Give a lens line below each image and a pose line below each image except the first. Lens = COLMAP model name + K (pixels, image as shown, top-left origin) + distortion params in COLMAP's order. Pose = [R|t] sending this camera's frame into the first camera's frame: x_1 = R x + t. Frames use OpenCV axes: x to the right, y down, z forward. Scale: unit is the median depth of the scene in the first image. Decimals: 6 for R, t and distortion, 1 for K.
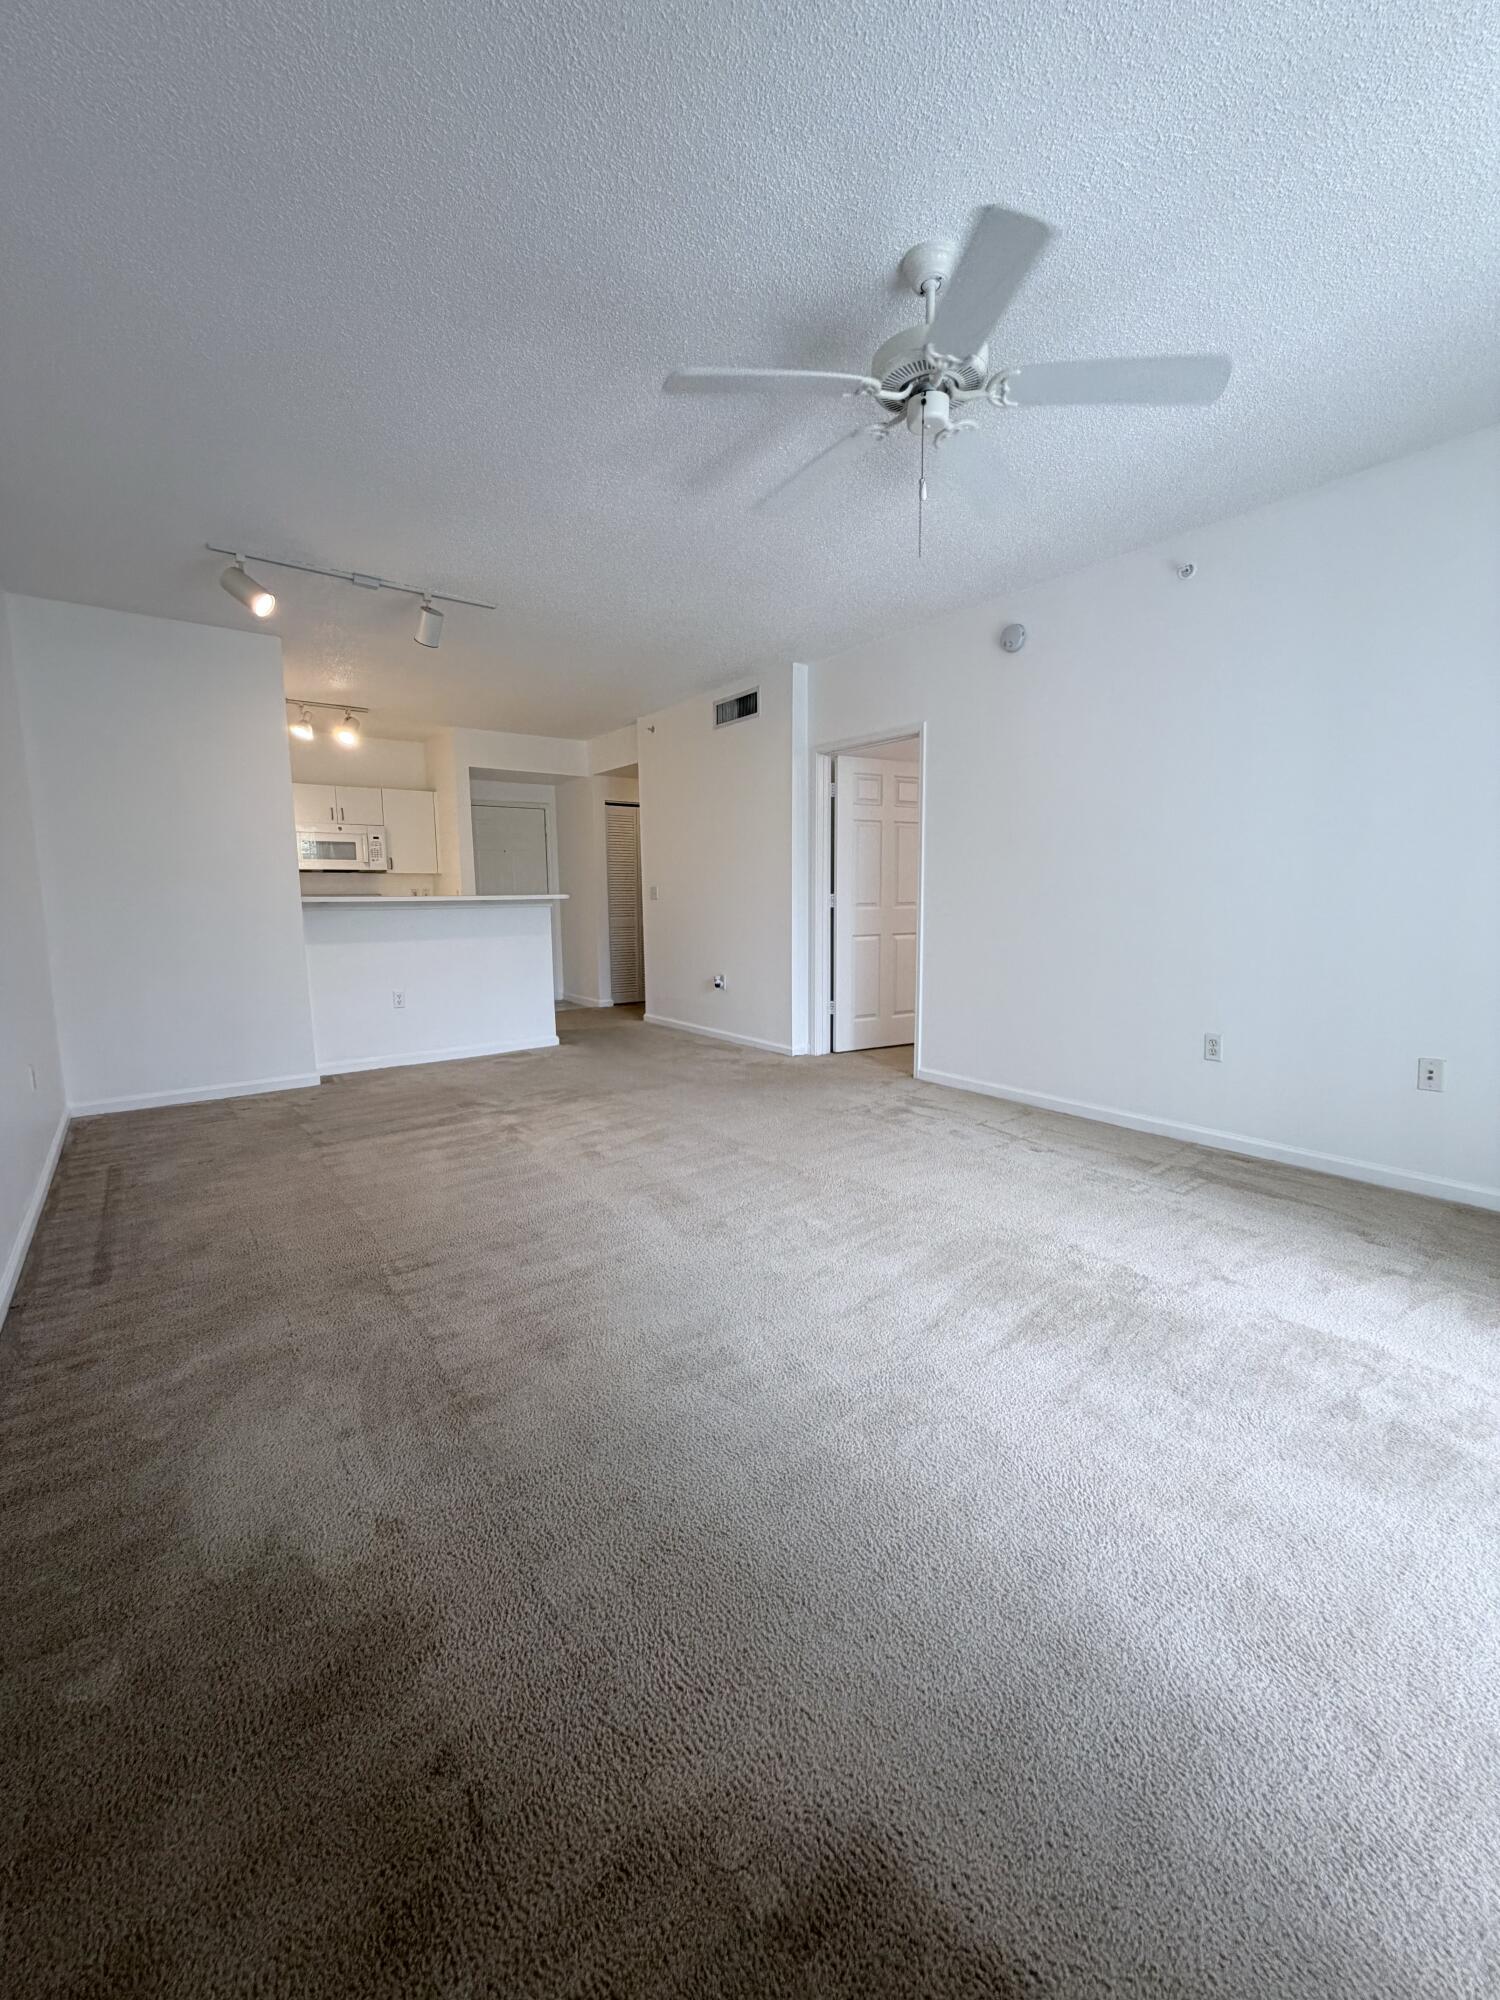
lens RADIAL K [[793.7, 0, 750.0], [0, 793.7, 1000.0], [0, 0, 1]] dist [0.001638, 0.000022]
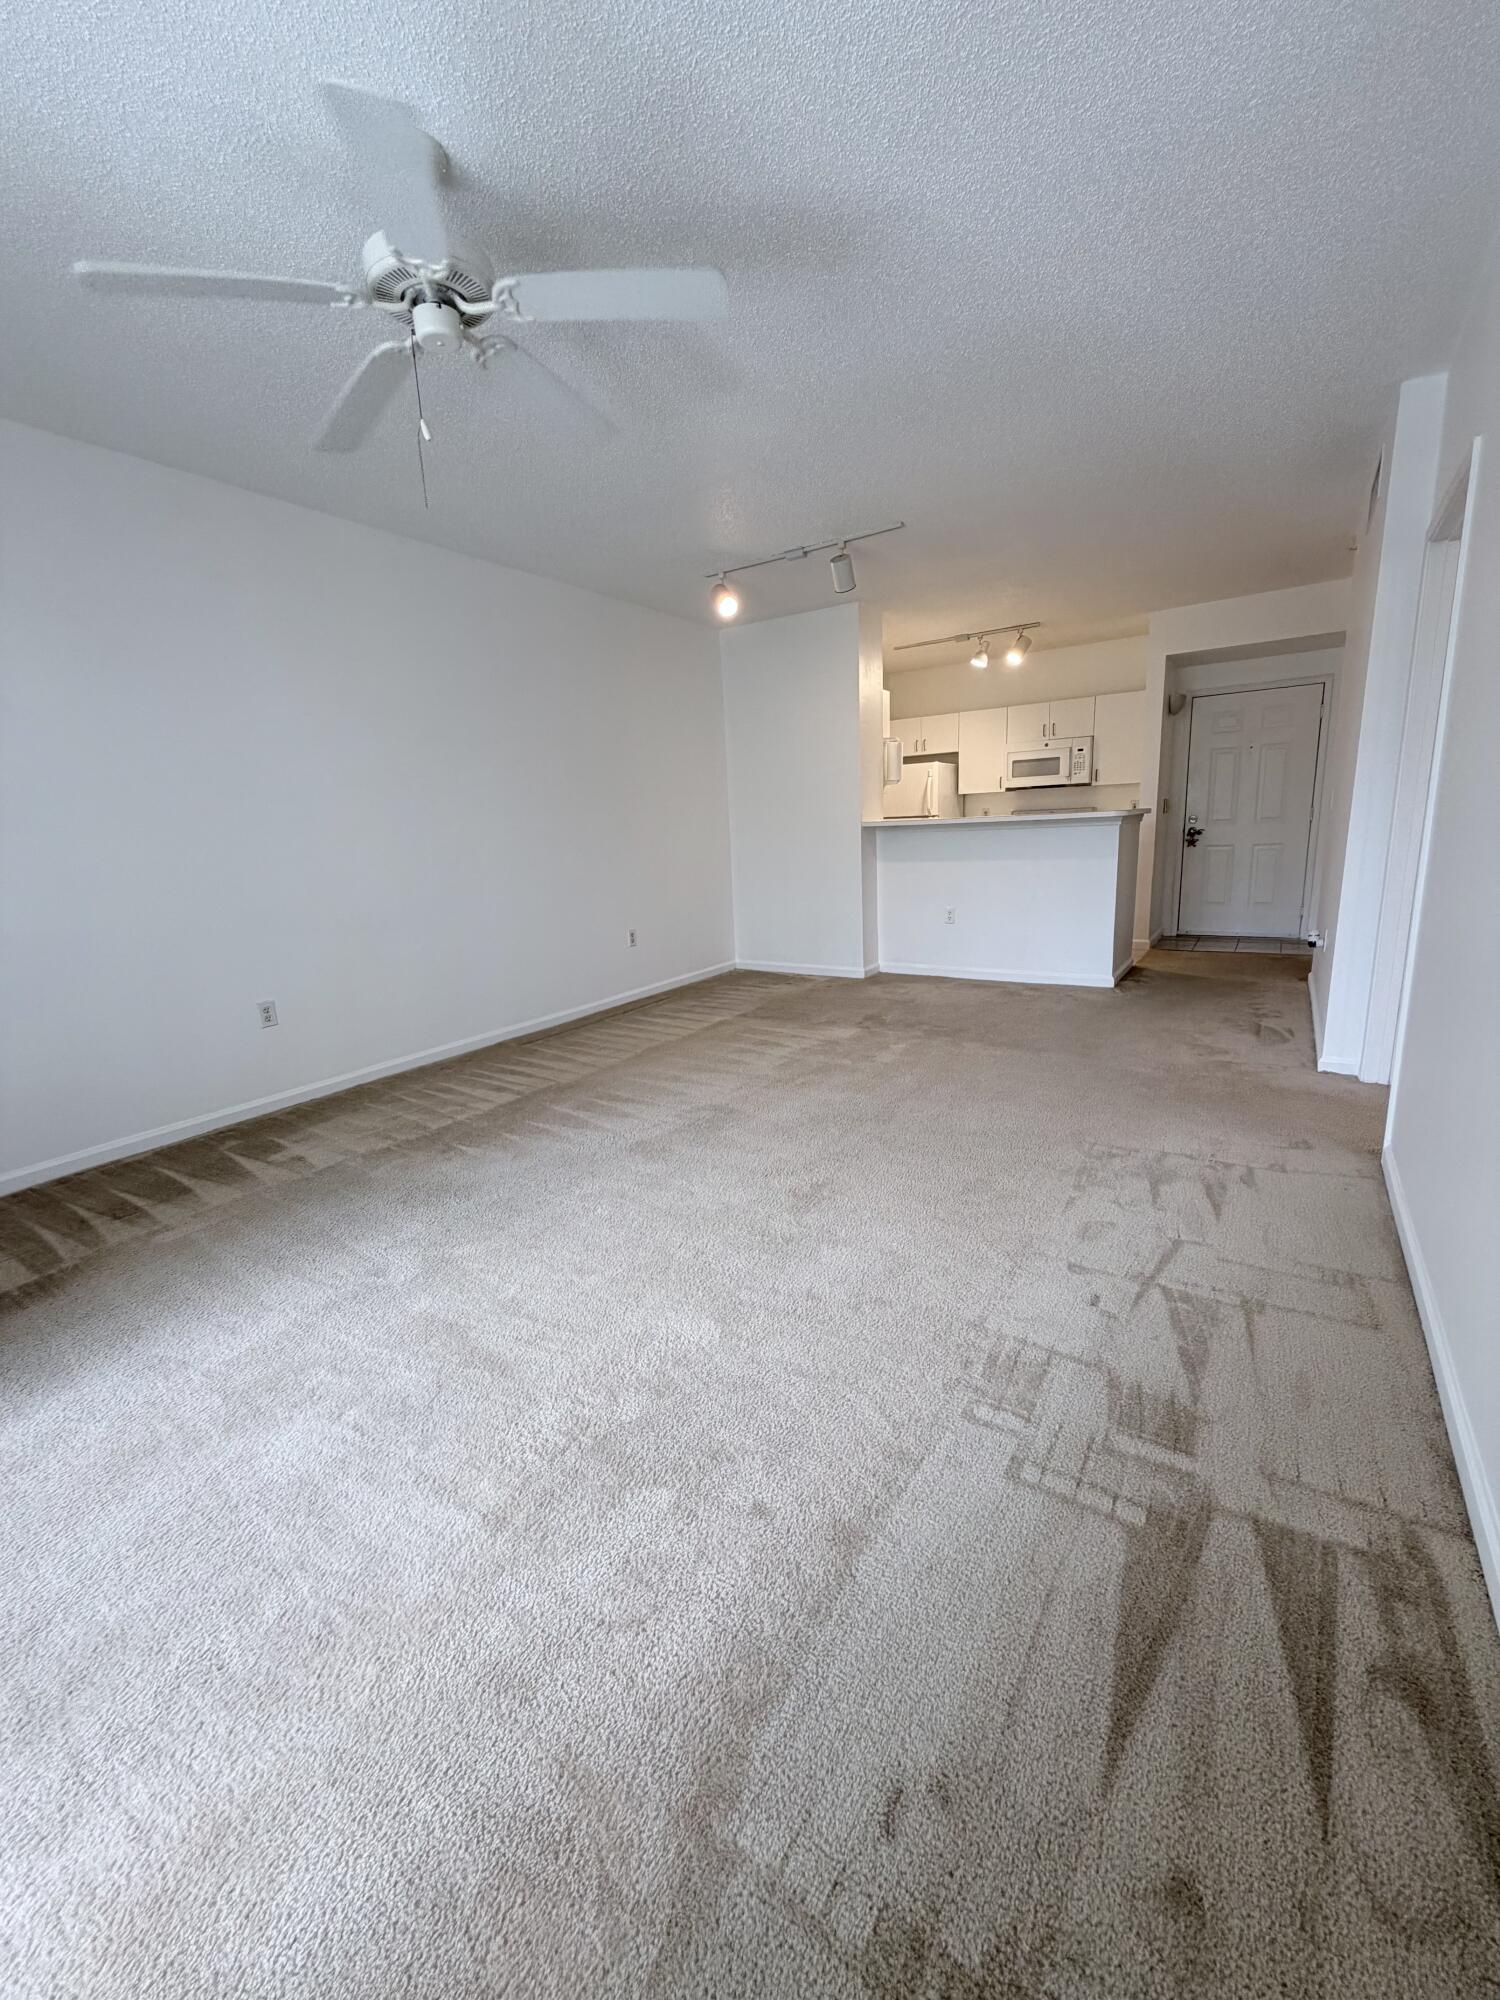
lens RADIAL K [[793.7, 0, 750.0], [0, 793.7, 1000.0], [0, 0, 1]] dist [0.001638, 0.000022]
pose [[0.336363, 0.201604, -0.919900, 0.629787], [-0.082219, 0.979373, 0.184574, -0.084618], [0.938136, 0.013549, 0.346001, 0.485049]]
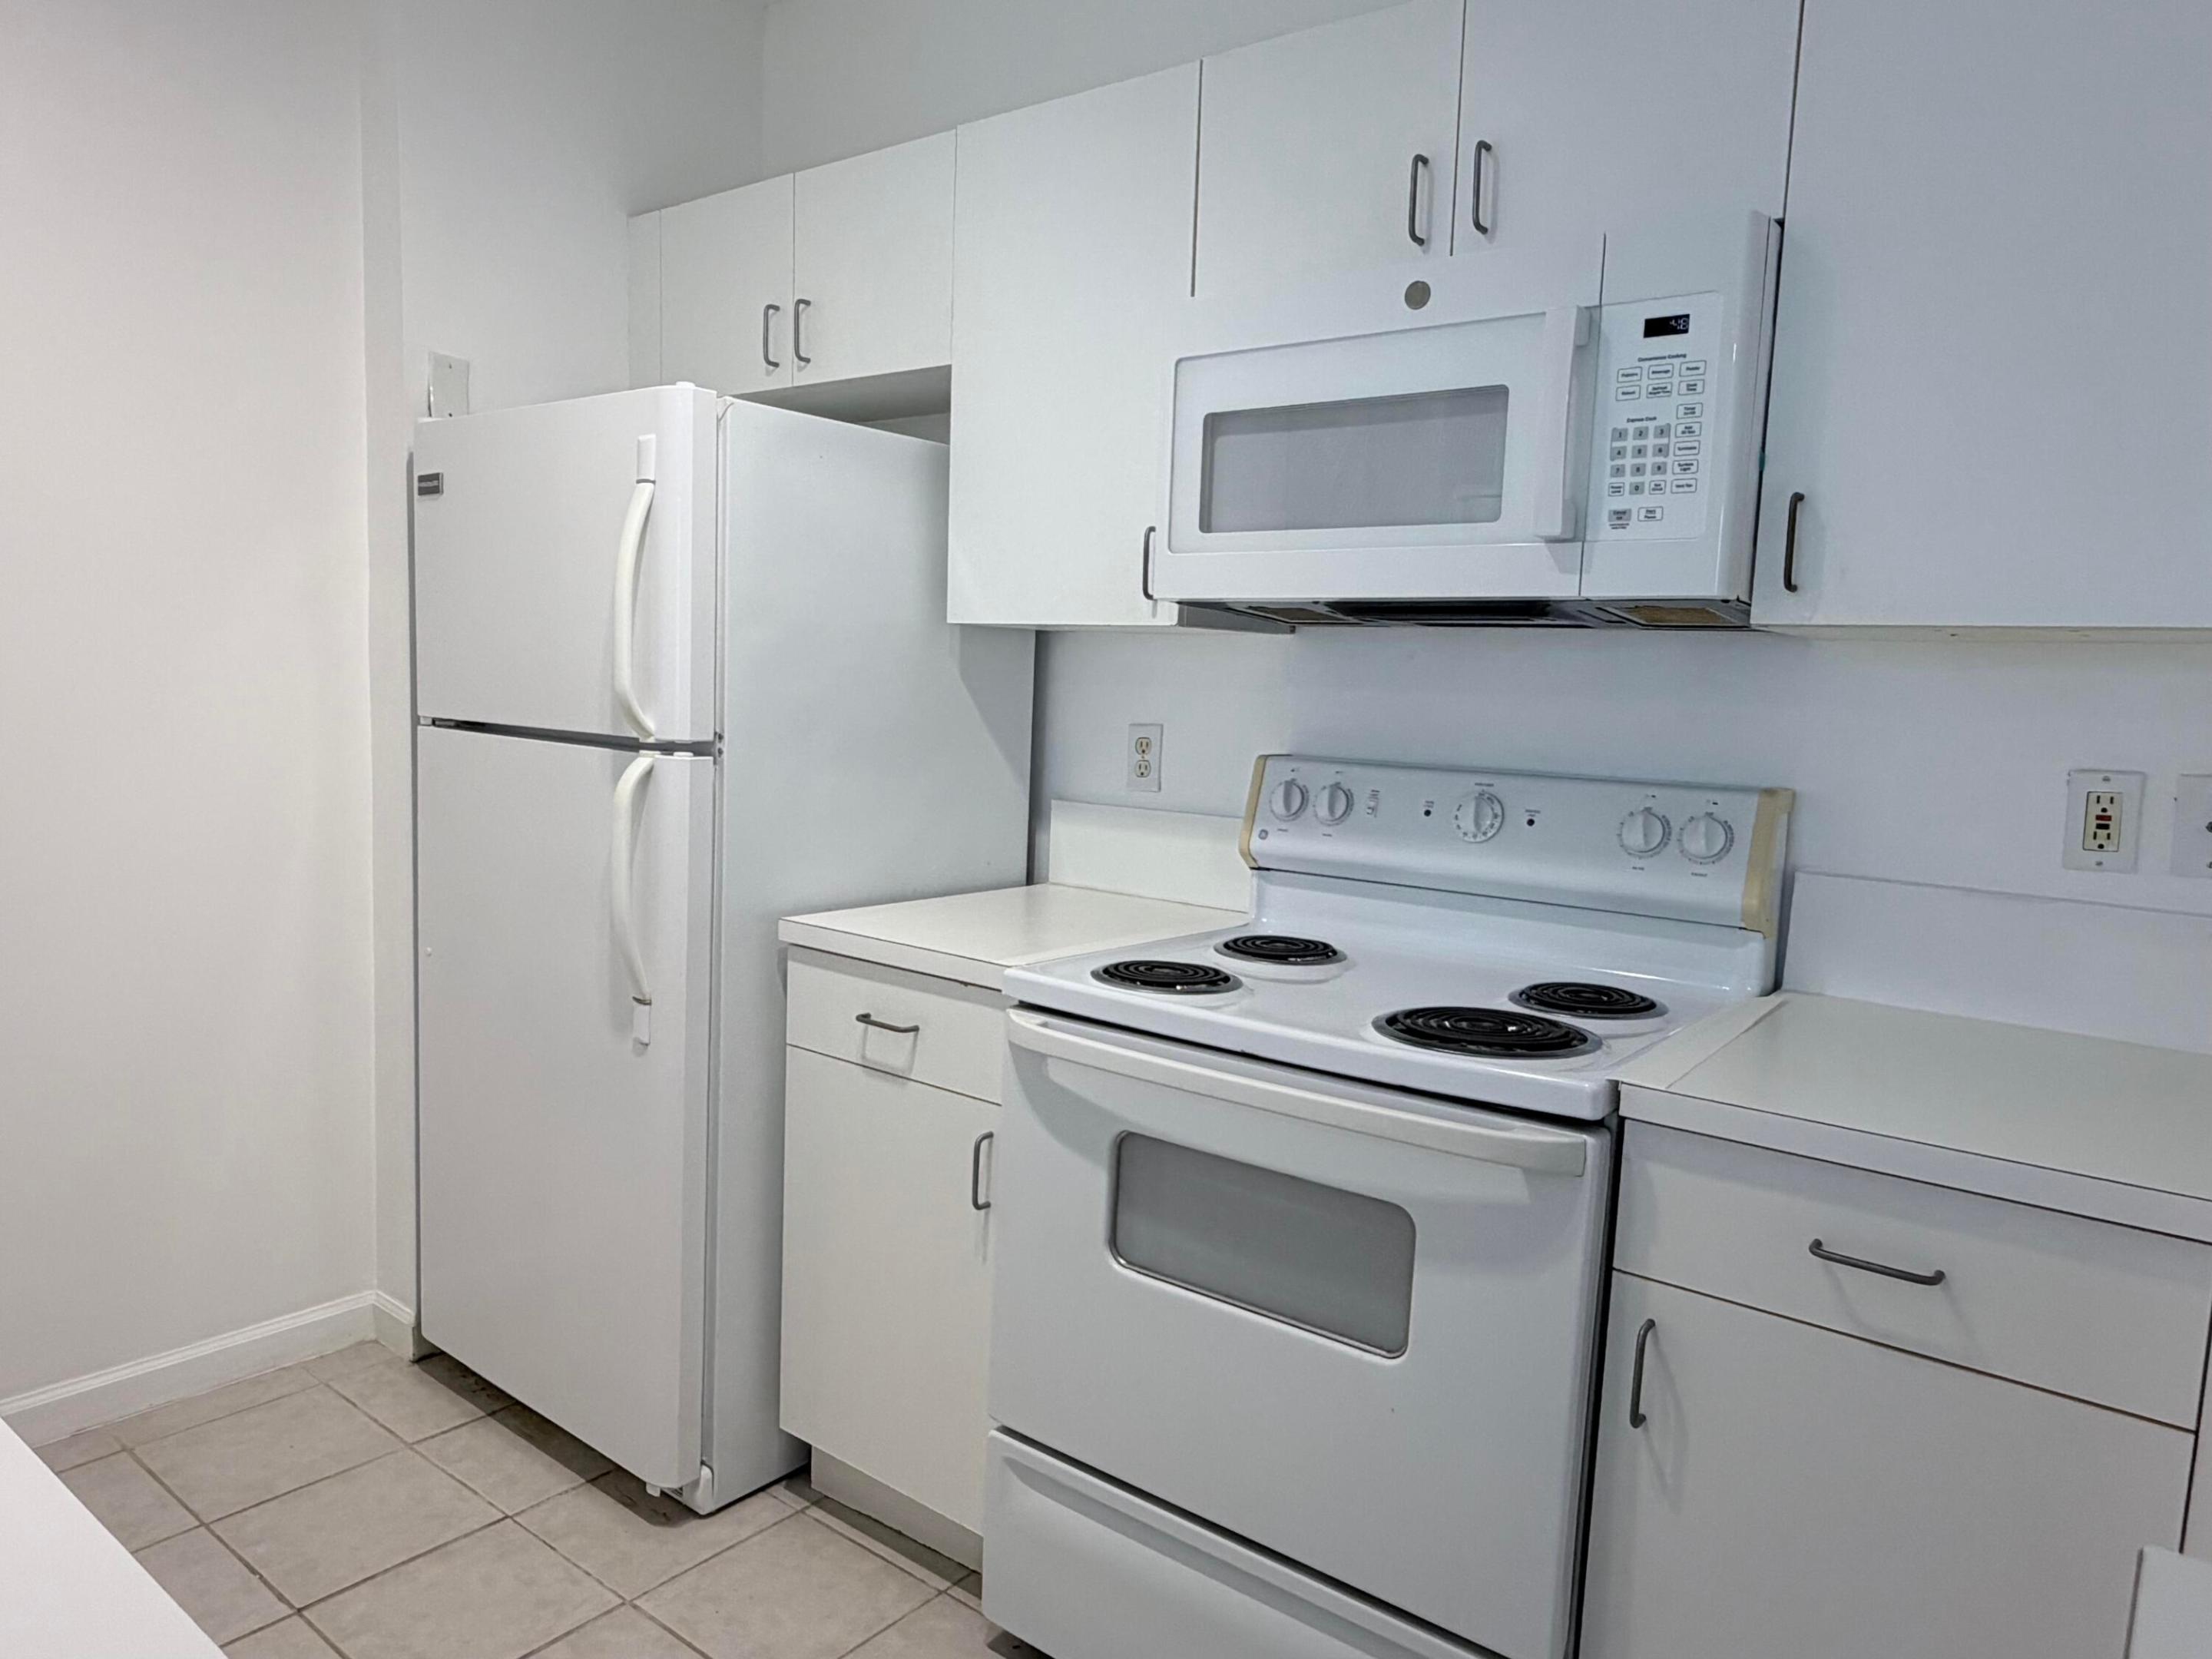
lens RADIAL K [[1450.8, 0, 1106.0], [0, 1450.8, 829.5], [0, 0, 1]] dist [-0.000751, 0.000095]
pose [[0.255086, 0.116703, -0.959850, -0.483100], [-0.161634, 0.983868, 0.076668, -0.232649], [0.953313, 0.135588, 0.269834, 1.523777]]
